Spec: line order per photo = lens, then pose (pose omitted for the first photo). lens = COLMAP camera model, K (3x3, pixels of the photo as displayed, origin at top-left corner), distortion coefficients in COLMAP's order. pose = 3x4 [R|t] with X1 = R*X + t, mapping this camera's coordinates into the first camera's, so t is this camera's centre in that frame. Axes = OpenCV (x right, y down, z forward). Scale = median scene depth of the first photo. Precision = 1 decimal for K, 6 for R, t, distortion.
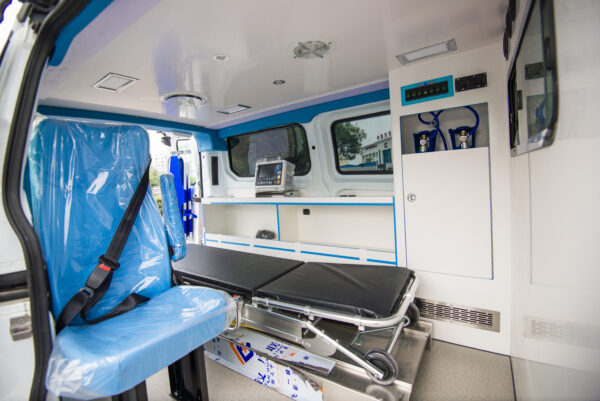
lens RADIAL K [[274.5, 0, 291.9], [0, 274.5, 189.9], [0, 0, 1]] dist [-0.002809, -0.021020]
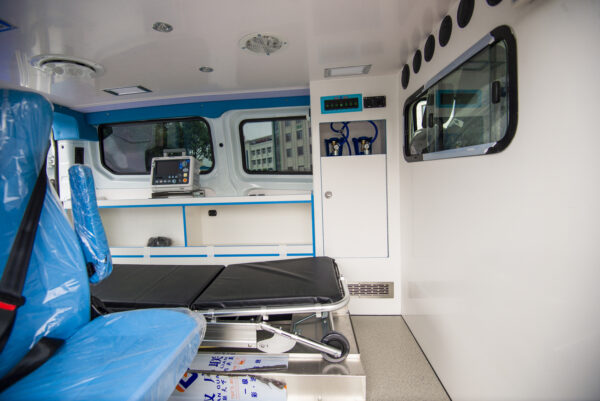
lens RADIAL K [[274.5, 0, 291.9], [0, 274.5, 189.9], [0, 0, 1]] dist [-0.002809, -0.021020]
pose [[0.870060, -0.003452, 0.492933, -0.257753], [0.007261, 0.999957, -0.005812, 0.012877], [-0.492892, 0.008636, 0.870048, 0.077986]]
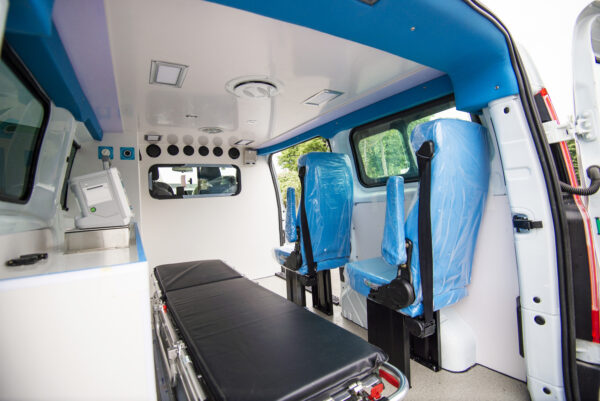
lens RADIAL K [[274.5, 0, 291.9], [0, 274.5, 189.9], [0, 0, 1]] dist [-0.002809, -0.021020]
pose [[-0.898444, 0.124433, 0.421087, -0.907692], [0.131701, 0.991218, -0.011909, -0.017402], [-0.418871, 0.044758, -0.906942, 1.956776]]
